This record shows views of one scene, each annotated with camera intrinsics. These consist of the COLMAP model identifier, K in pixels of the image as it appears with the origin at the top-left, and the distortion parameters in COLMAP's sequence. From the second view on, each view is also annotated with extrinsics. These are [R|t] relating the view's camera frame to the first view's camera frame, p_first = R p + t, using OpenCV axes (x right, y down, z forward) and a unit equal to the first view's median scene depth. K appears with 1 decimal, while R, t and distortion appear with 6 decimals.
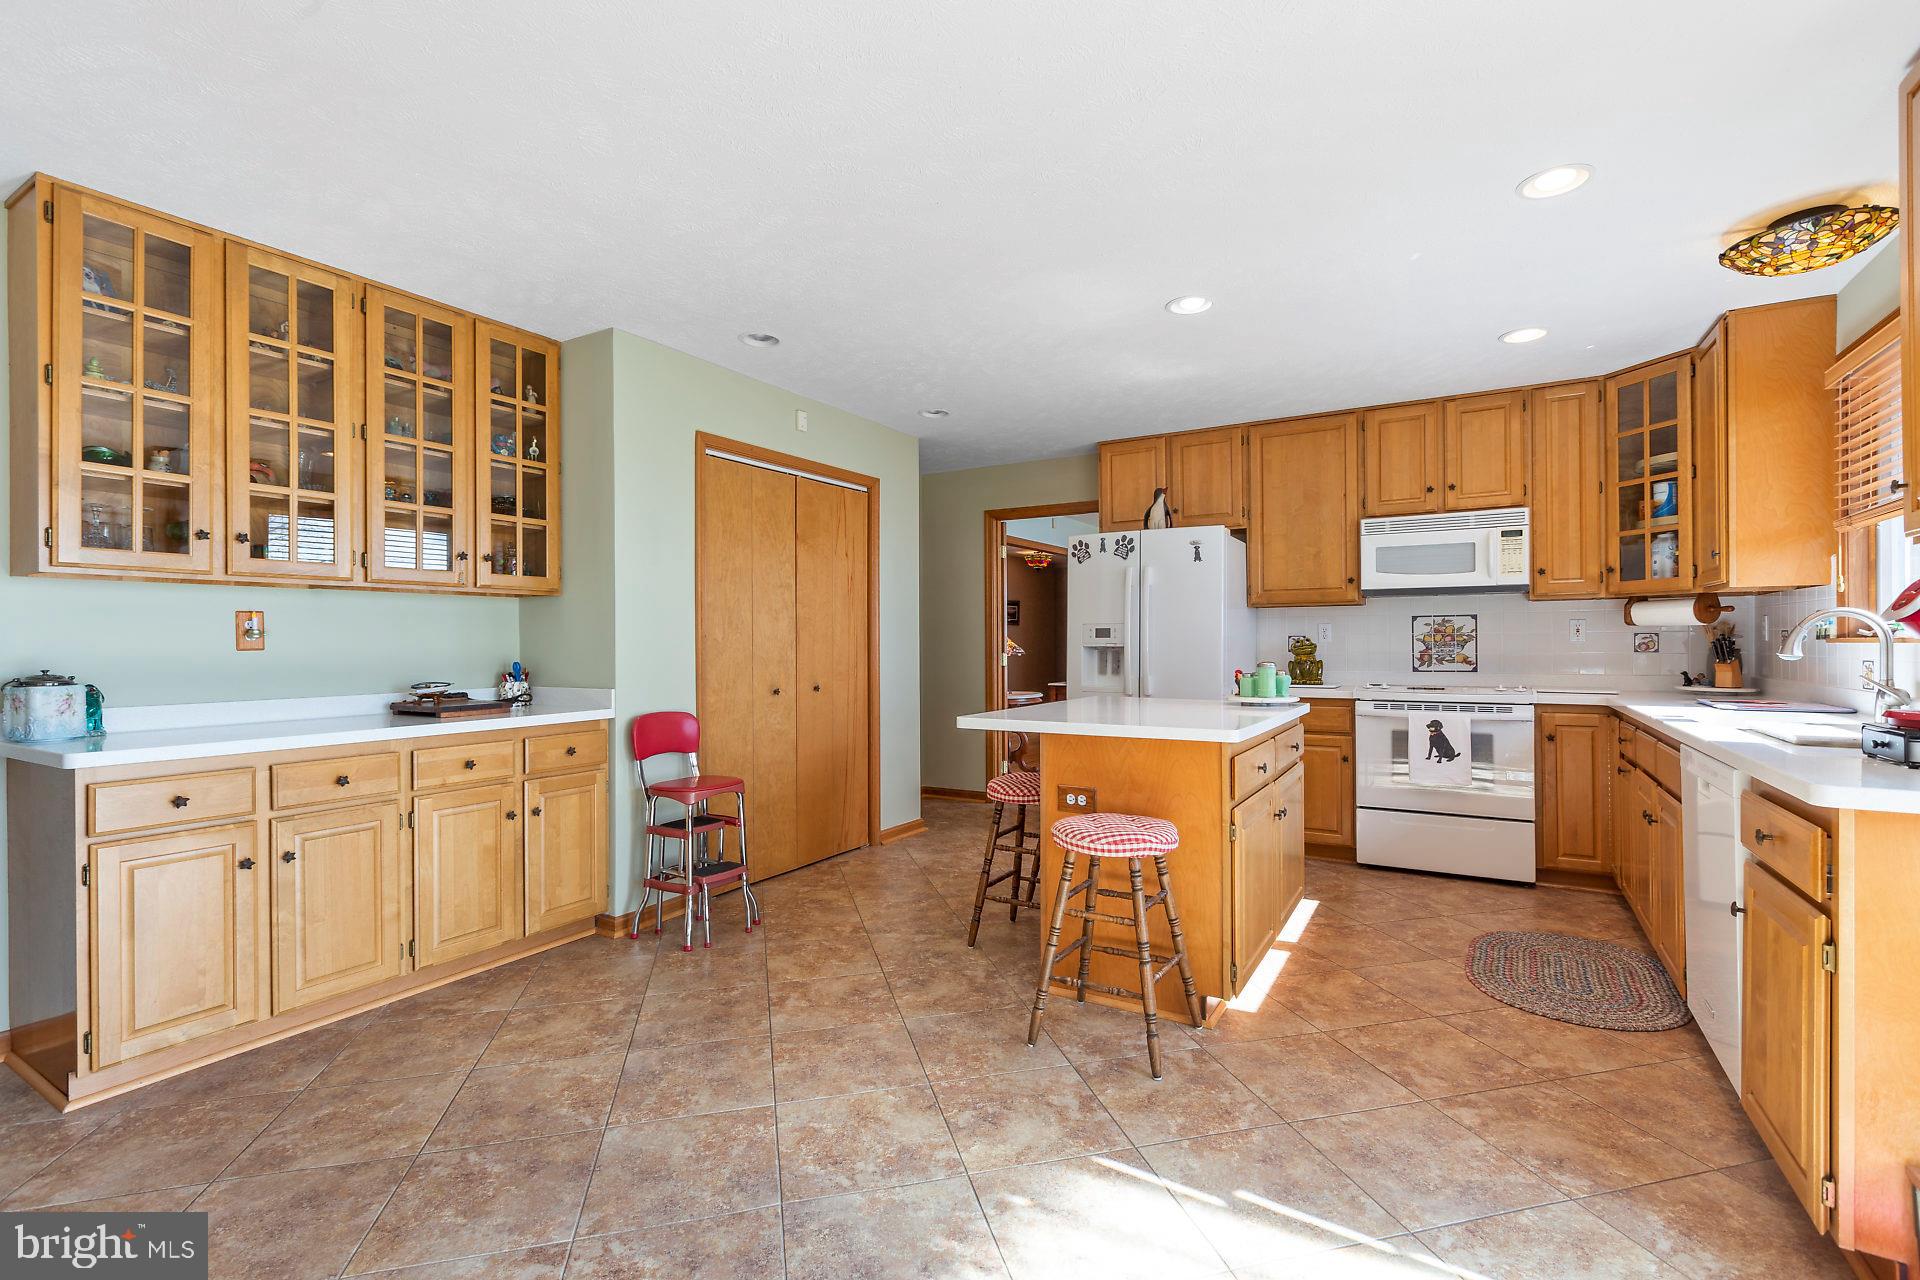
lens RADIAL K [[872.5, 0, 972.2], [0, 872.5, 643.6], [0, 0, 1]] dist [0.000924, 0.000127]
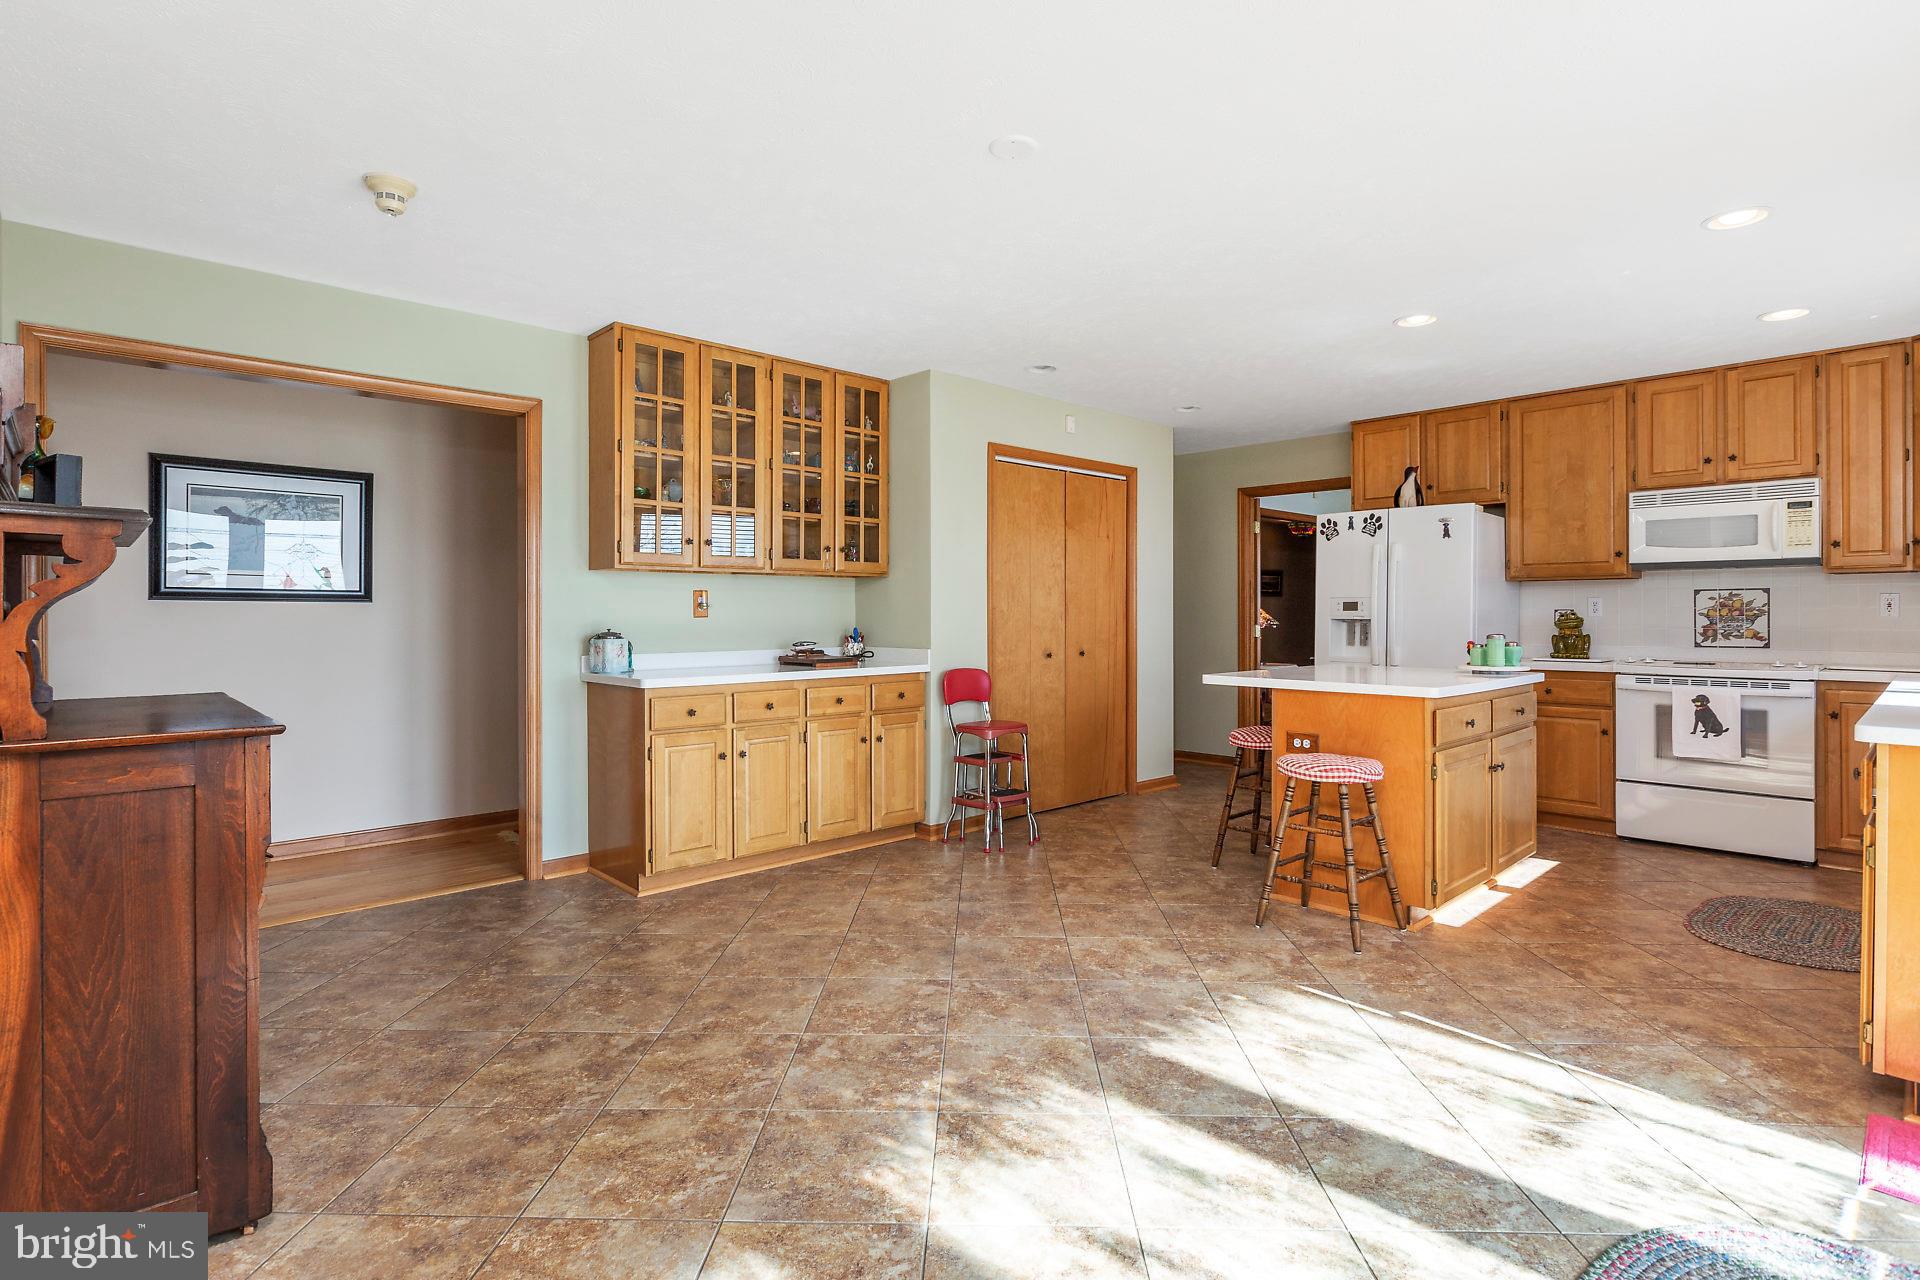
lens RADIAL K [[961.8, 0, 951.8], [0, 961.8, 613.1], [0, 0, 1]] dist [-0.001875, 0.000035]
pose [[0.958516, 0.005006, -0.284996, 0.025688], [-0.005511, 0.999984, -0.000969, -0.000127], [0.284987, 0.002500, 0.958528, -0.353063]]
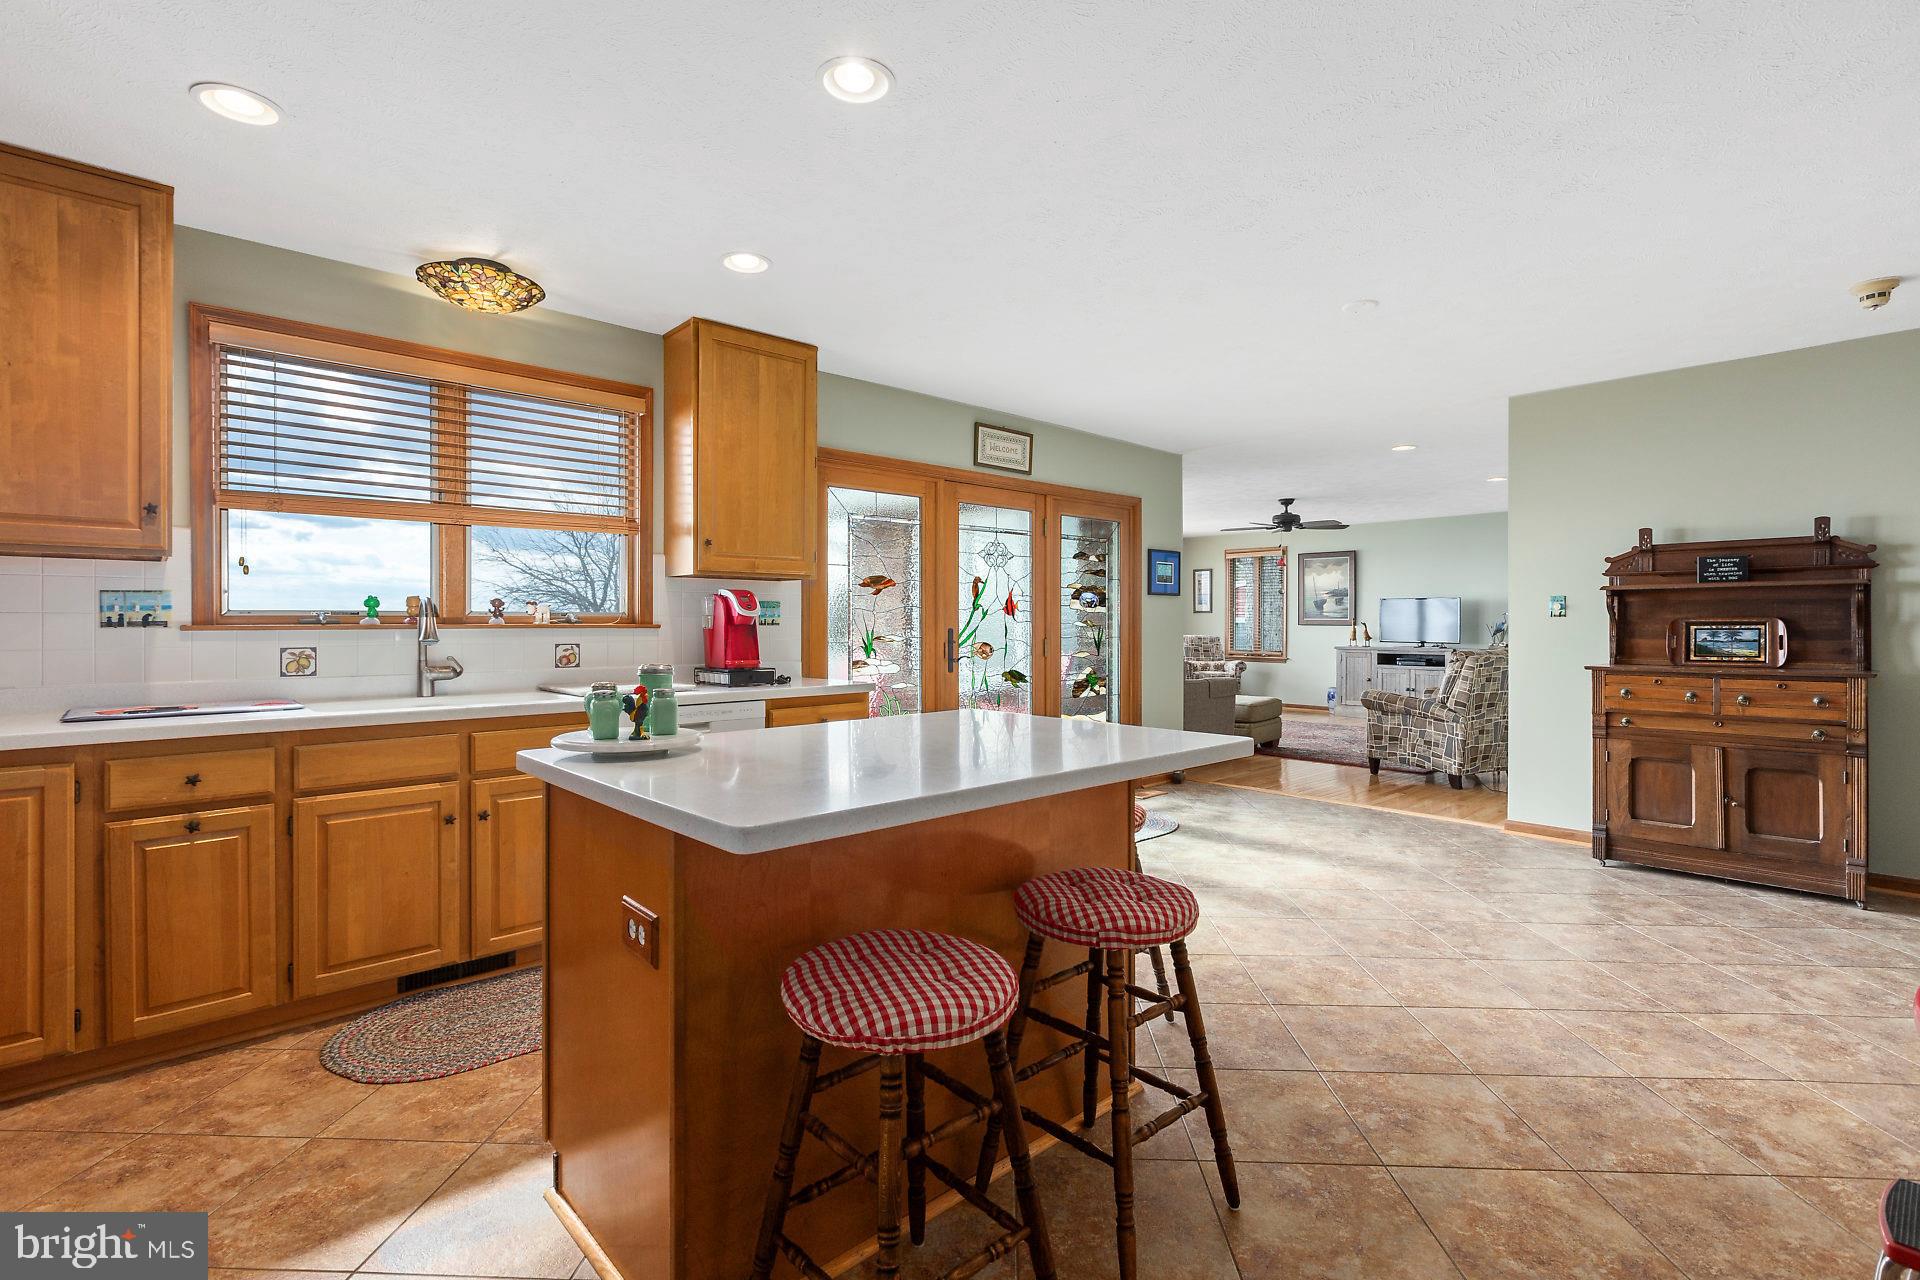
lens RADIAL K [[872.5, 0, 957.4], [0, 872.5, 629.5], [0, 0, 1]] dist [0.000924, 0.000127]
pose [[-0.954125, 0.002579, 0.299399, -0.000340], [0.005917, 0.999930, 0.010245, -0.005662], [-0.299351, 0.011546, -0.954073, 1.456936]]
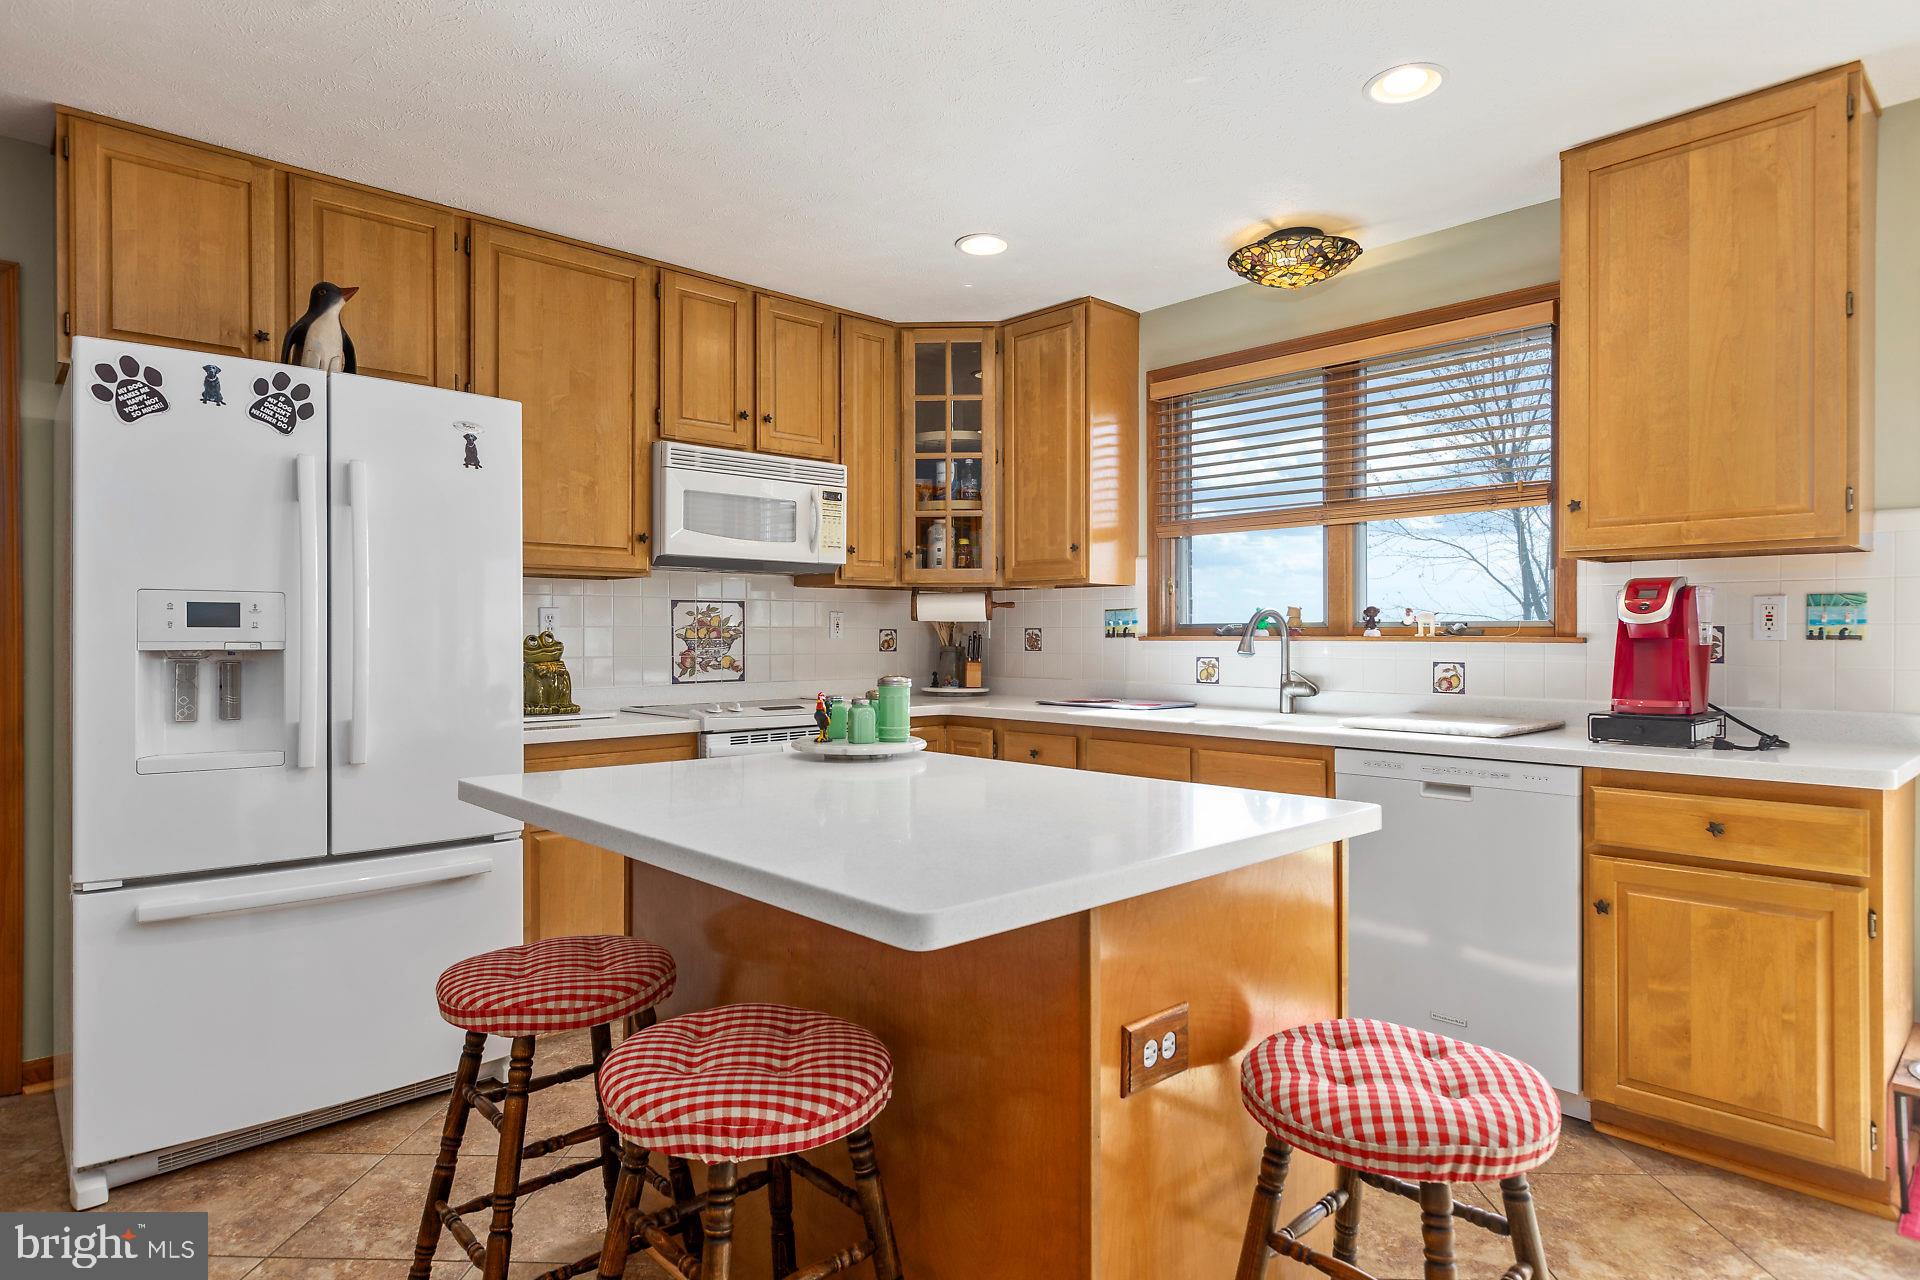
lens RADIAL K [[1066.3, 0, 977.3], [0, 1066.3, 633.7], [0, 0, 1]] dist [-0.000575, -0.000242]
pose [[0.280396, 0.006393, 0.959863, -0.284010], [0.000896, 0.999976, -0.006922, -0.000418], [-0.959884, 0.002800, 0.280383, 0.759992]]
